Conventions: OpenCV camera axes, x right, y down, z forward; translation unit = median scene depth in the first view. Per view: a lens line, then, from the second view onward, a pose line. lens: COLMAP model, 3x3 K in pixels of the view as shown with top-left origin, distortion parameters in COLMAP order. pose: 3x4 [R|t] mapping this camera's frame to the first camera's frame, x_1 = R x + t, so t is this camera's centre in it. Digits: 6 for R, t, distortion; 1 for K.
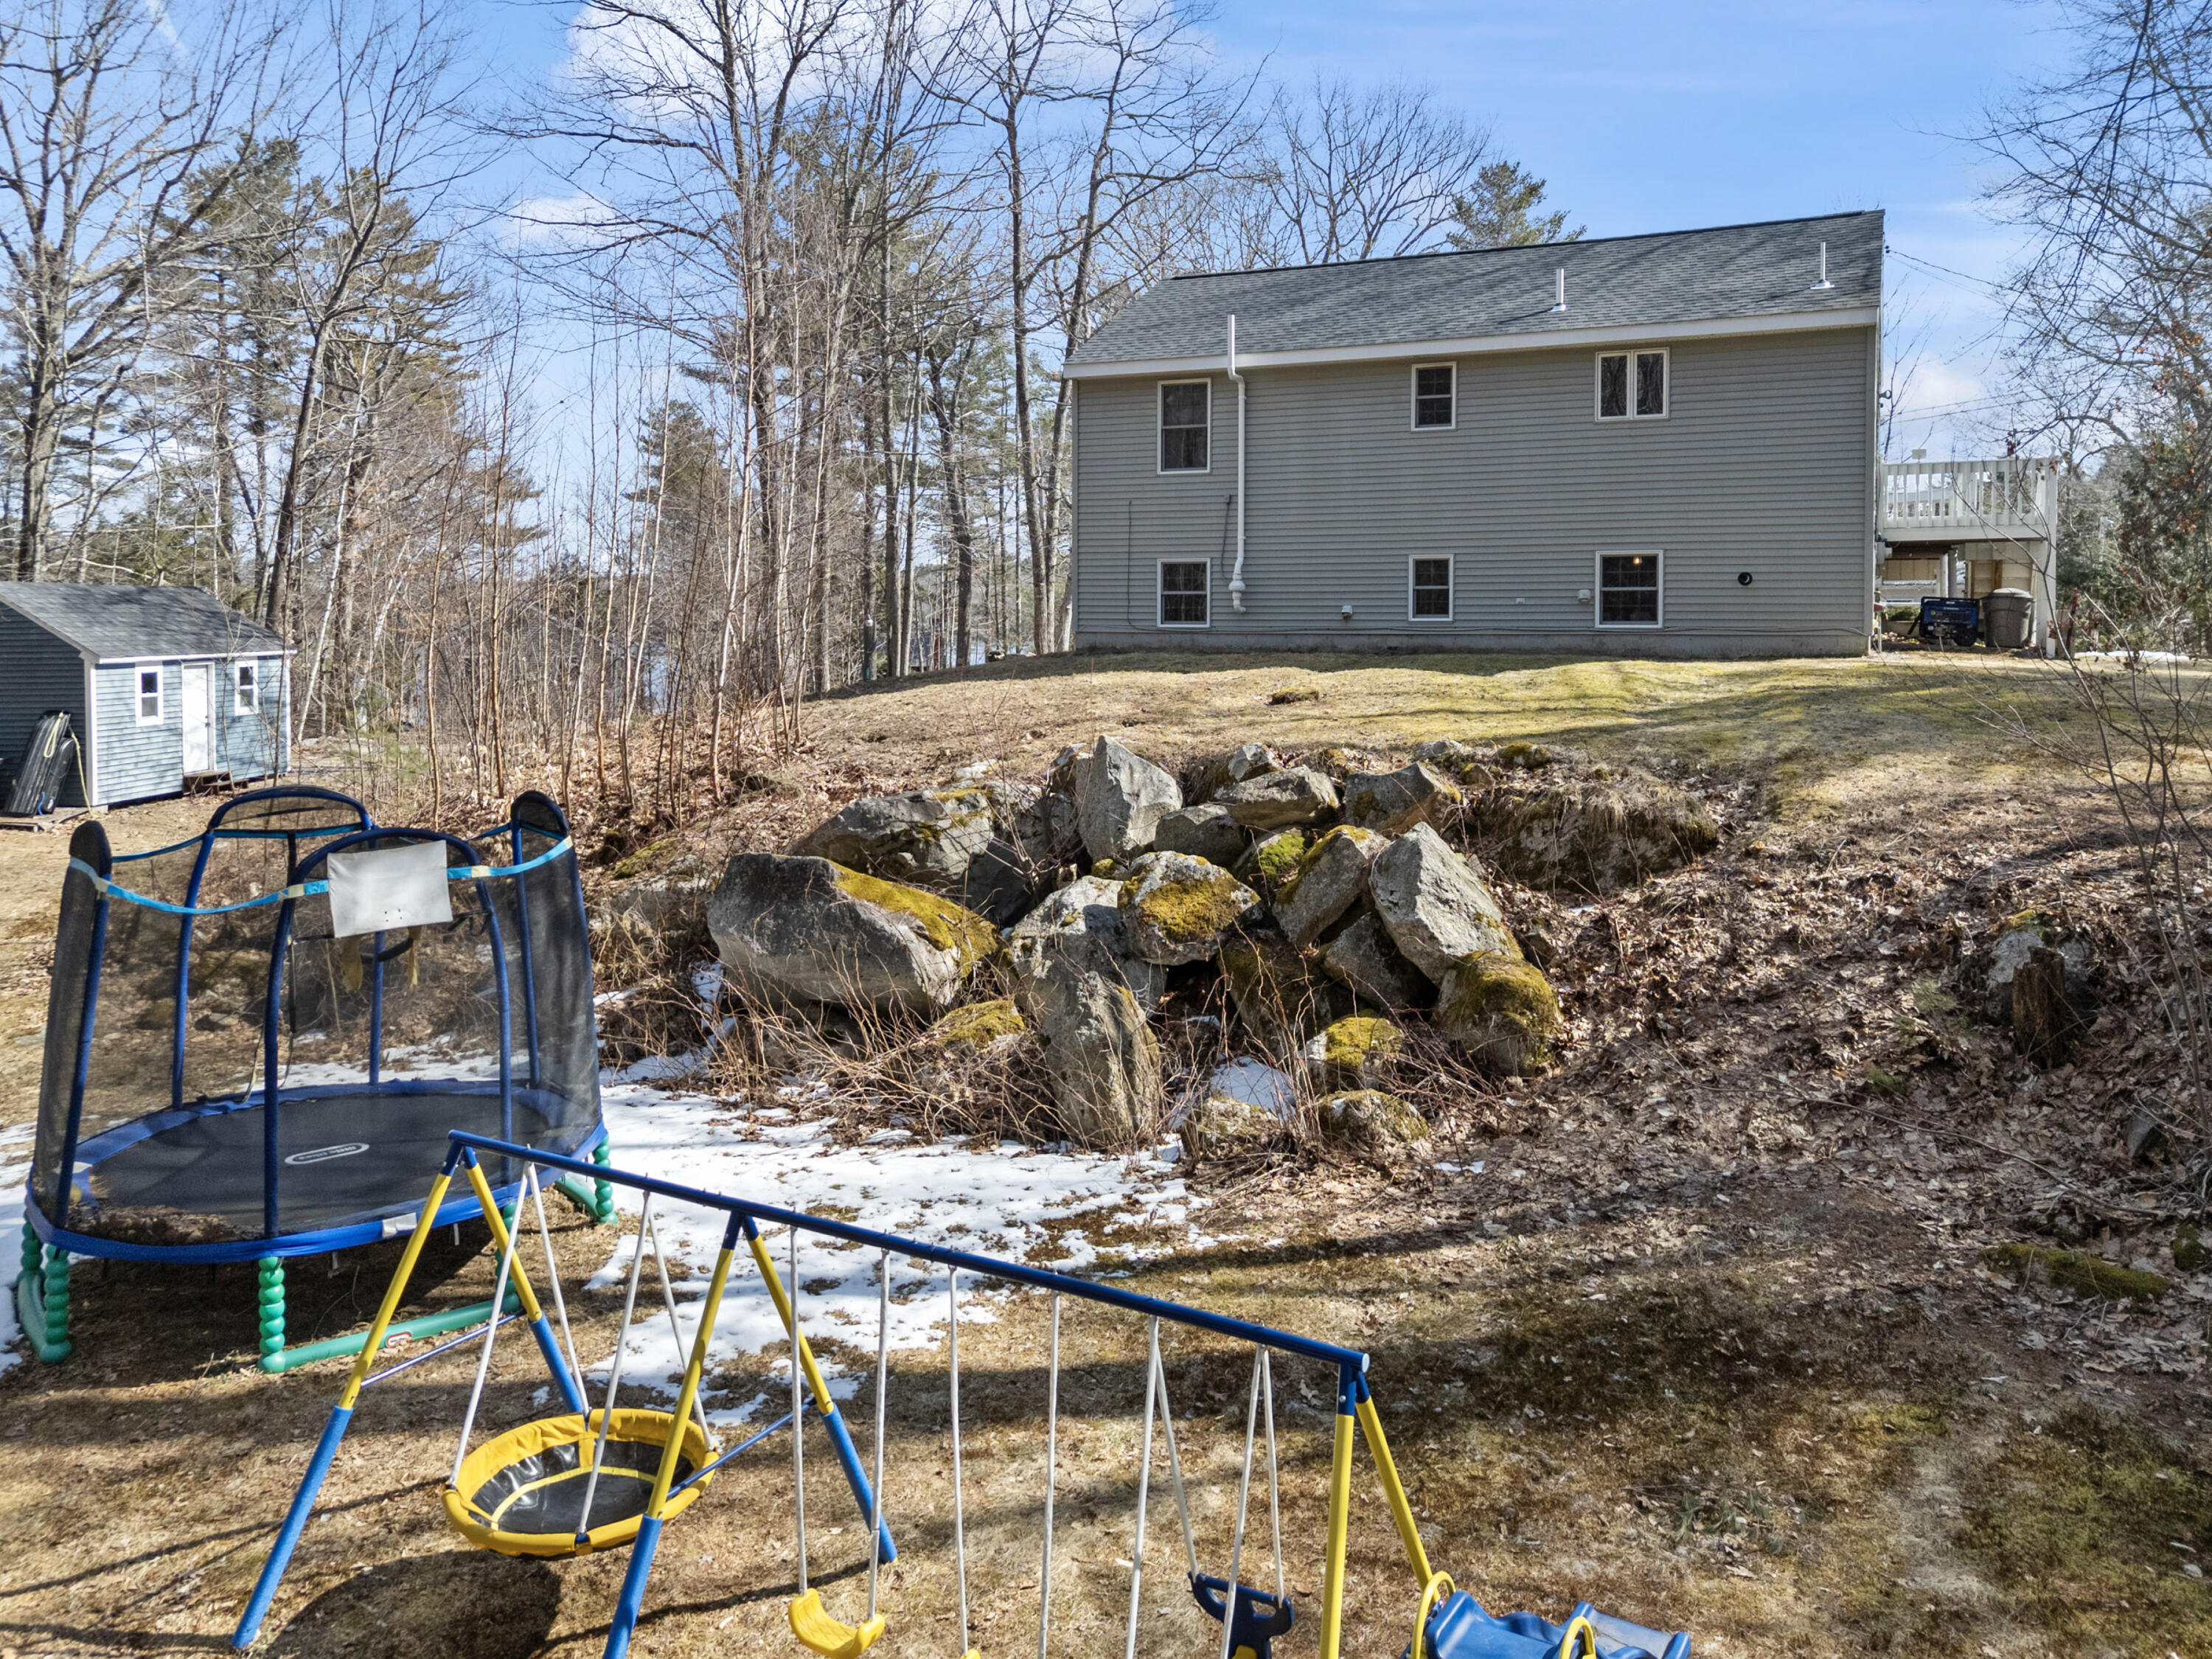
lens RADIAL K [[1578.6, 0, 1106.0], [0, 1578.6, 829.5], [0, 0, 1]] dist [-0.032326, -0.000409]
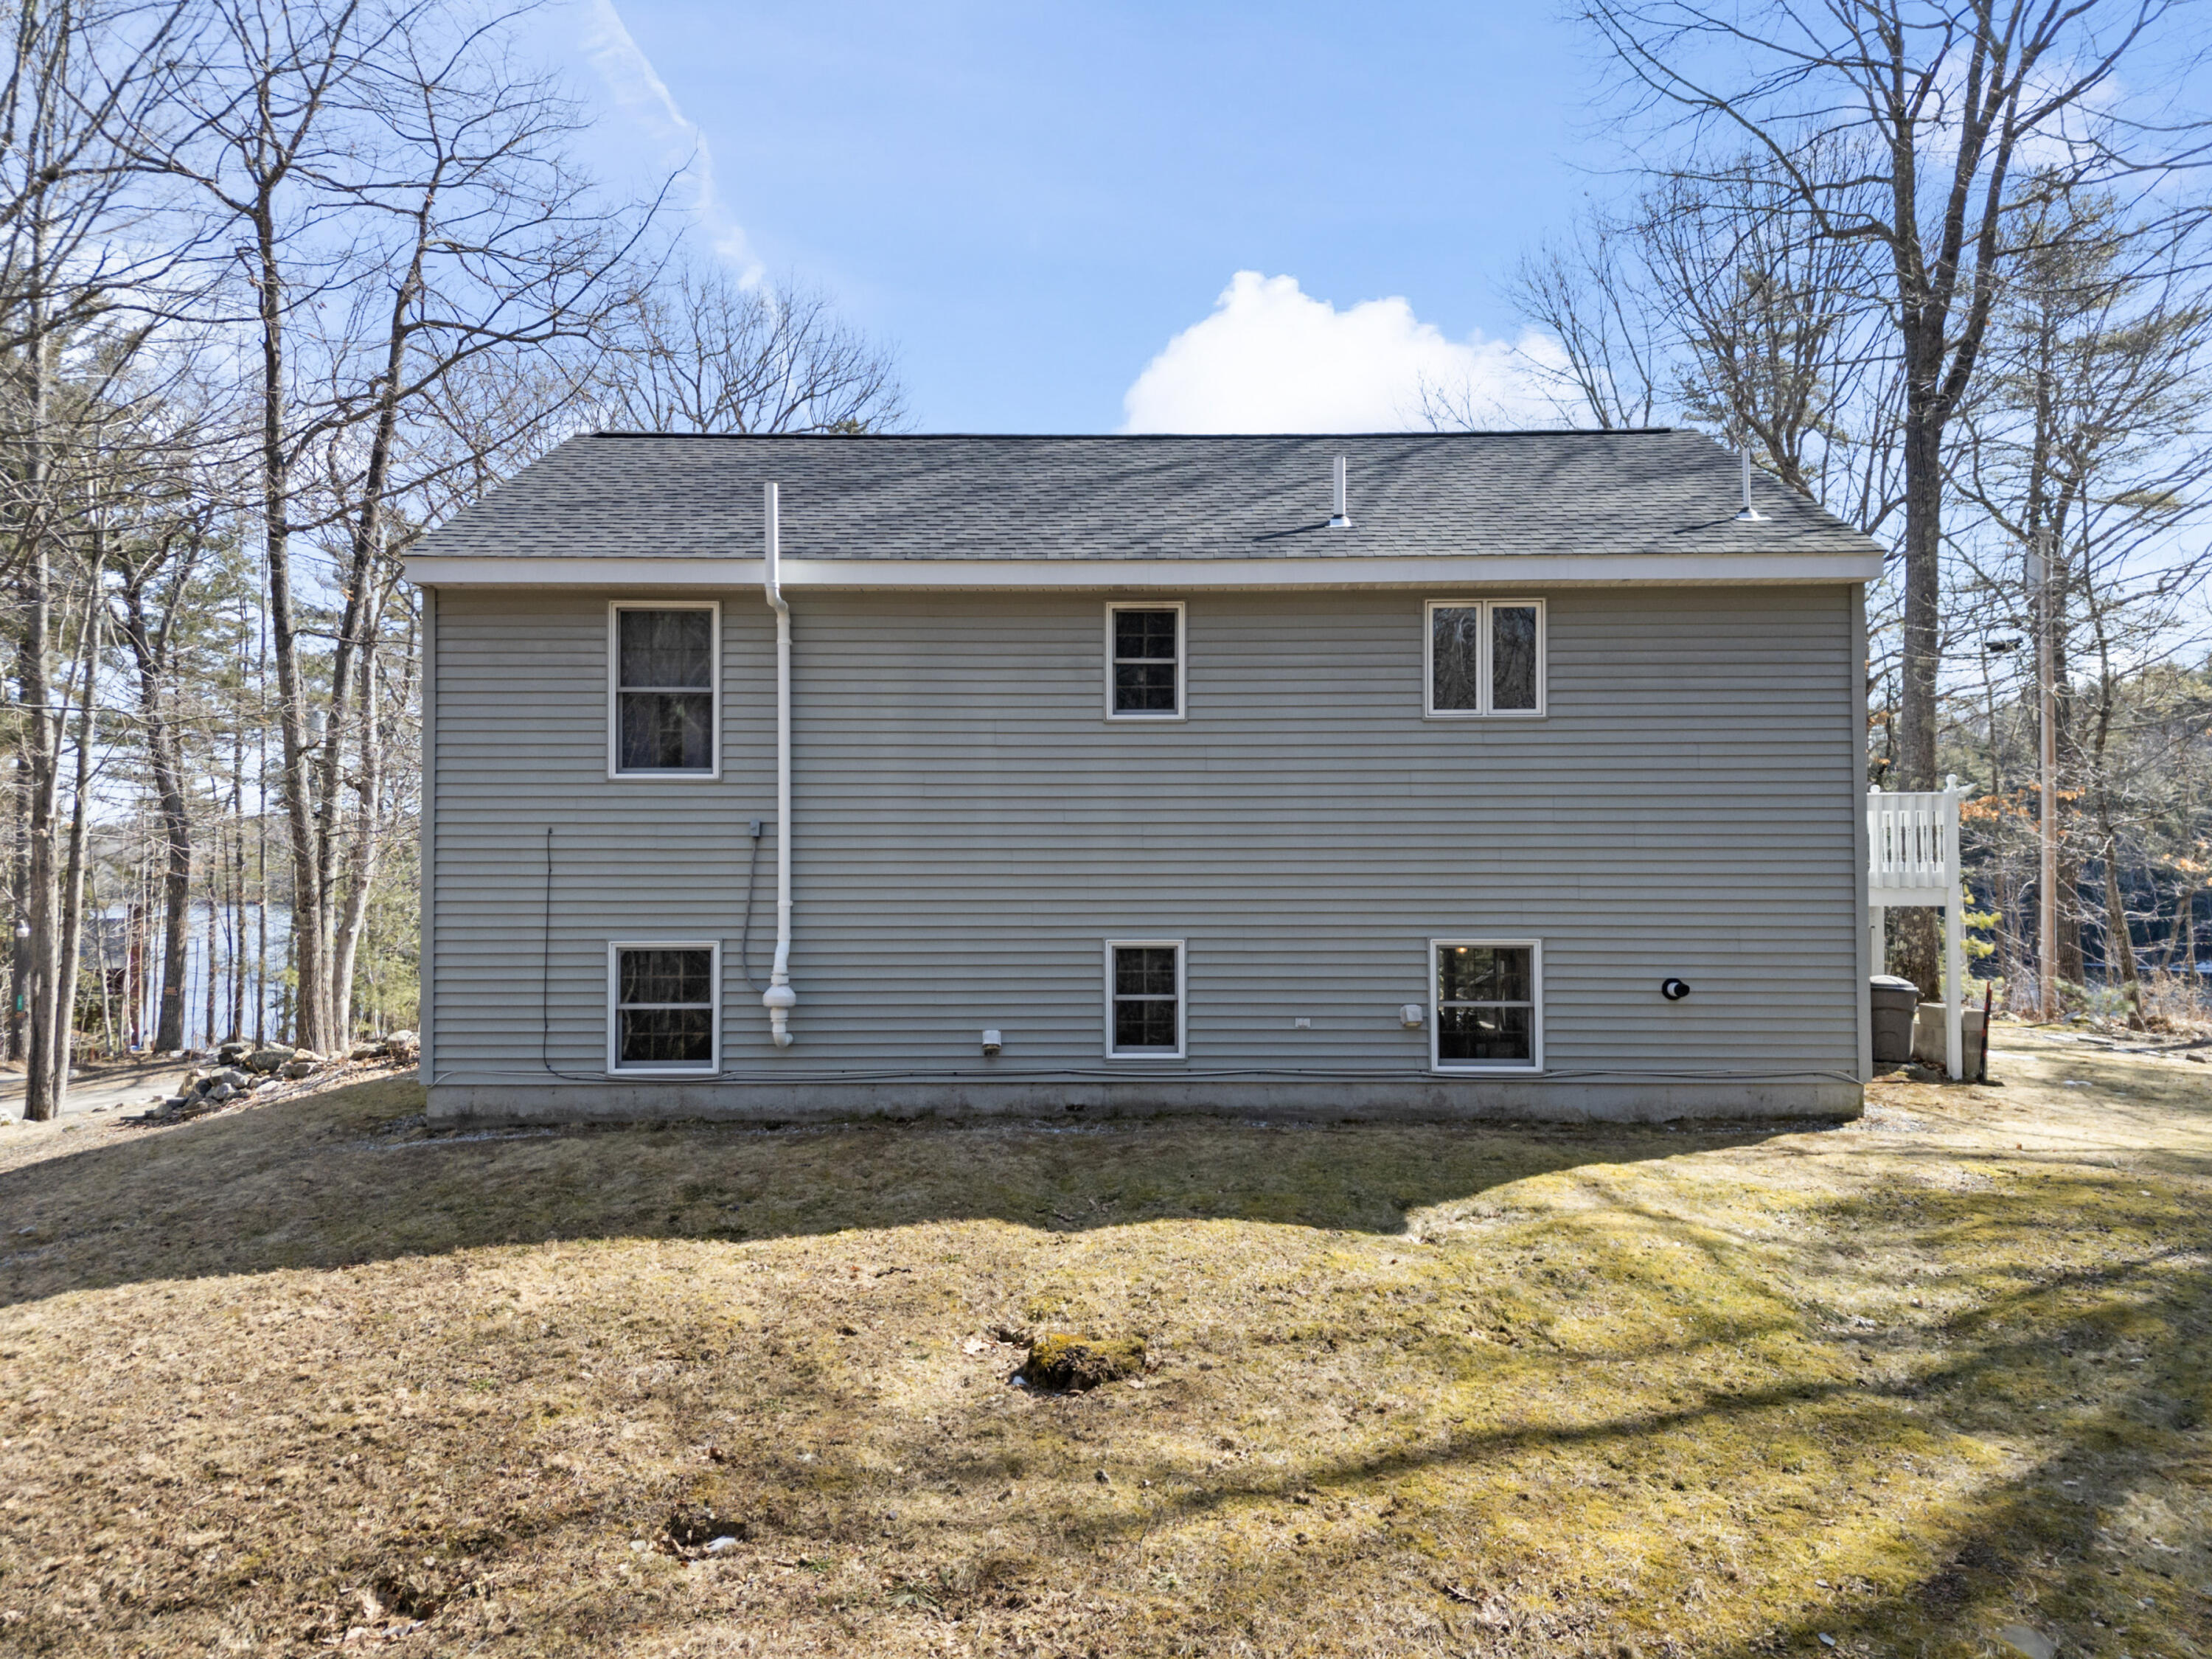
lens RADIAL K [[1661.1, 0, 1104.0], [0, 1661.1, 906.4], [0, 0, 1]] dist [0.023006, 0.000599]
pose [[0.914059, -0.001104, 0.405579, -0.041574], [0.051761, 0.992137, -0.113955, -0.115371], [-0.402264, 0.125155, 0.906929, 0.455031]]
